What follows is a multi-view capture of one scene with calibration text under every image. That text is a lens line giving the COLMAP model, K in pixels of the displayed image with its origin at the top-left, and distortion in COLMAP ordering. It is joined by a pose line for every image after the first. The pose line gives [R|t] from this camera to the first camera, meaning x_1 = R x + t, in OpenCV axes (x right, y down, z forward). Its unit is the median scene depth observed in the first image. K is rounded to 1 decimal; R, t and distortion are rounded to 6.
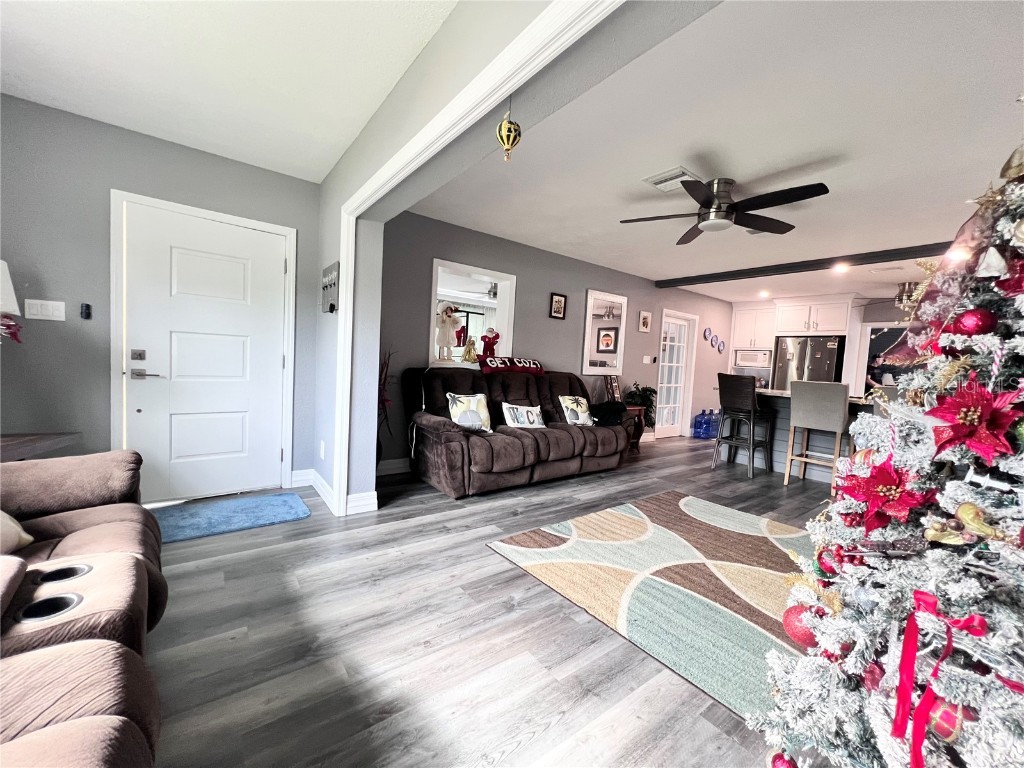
lens RADIAL K [[411.8, 0, 514.6], [0, 411.8, 385.3], [0, 0, 1]] dist [-0.000355, 0.000387]
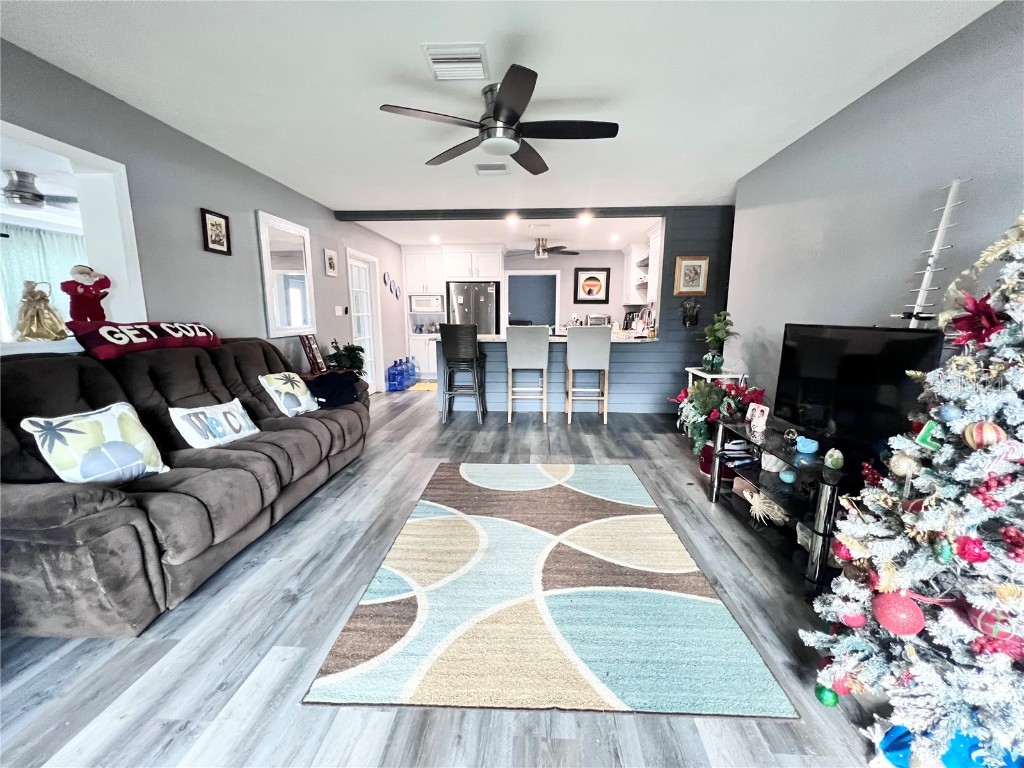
lens RADIAL K [[411.8, 0, 513.2], [0, 411.8, 384.4], [0, 0, 1]] dist [-0.000355, 0.000387]
pose [[0.648011, -0.181985, 0.739570, -0.132212], [0.082207, 0.982074, 0.169627, -0.044925], [-0.757182, -0.049122, 0.651355, 0.308639]]
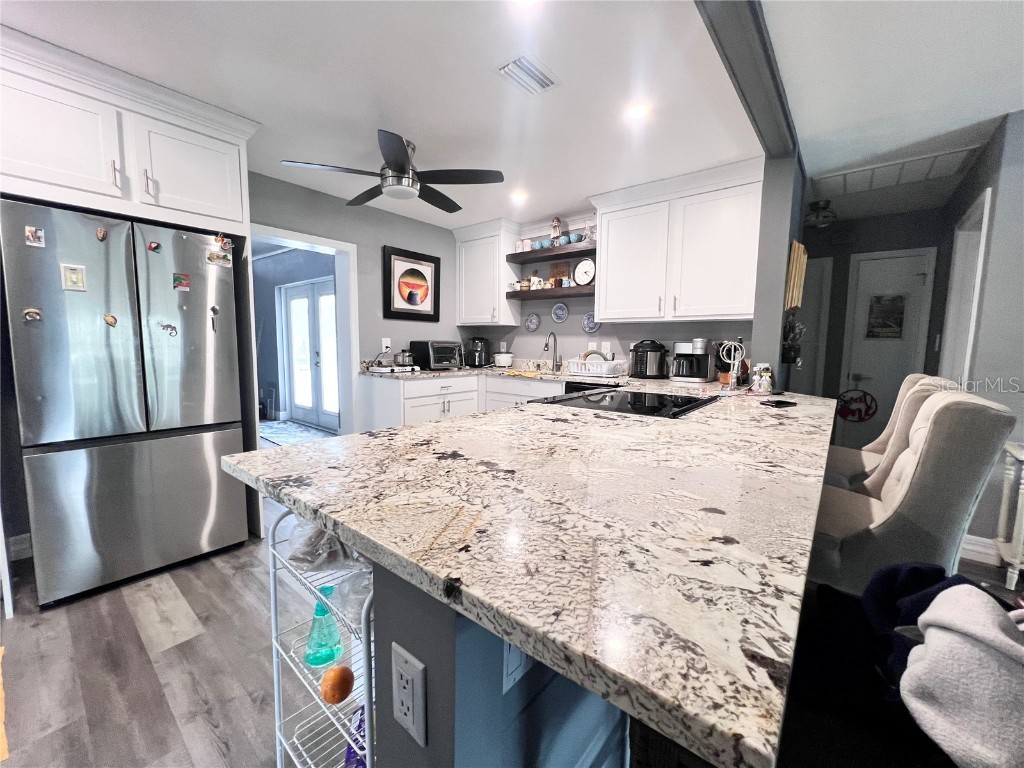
lens RADIAL K [[411.8, 0, 512.4], [0, 411.8, 383.6], [0, 0, 1]] dist [-0.000355, 0.000387]
pose [[-0.221489, -0.152926, 0.963097, 0.569725], [0.037192, 0.985584, 0.165050, -0.064184], [-0.974453, 0.072376, -0.212608, 1.328746]]
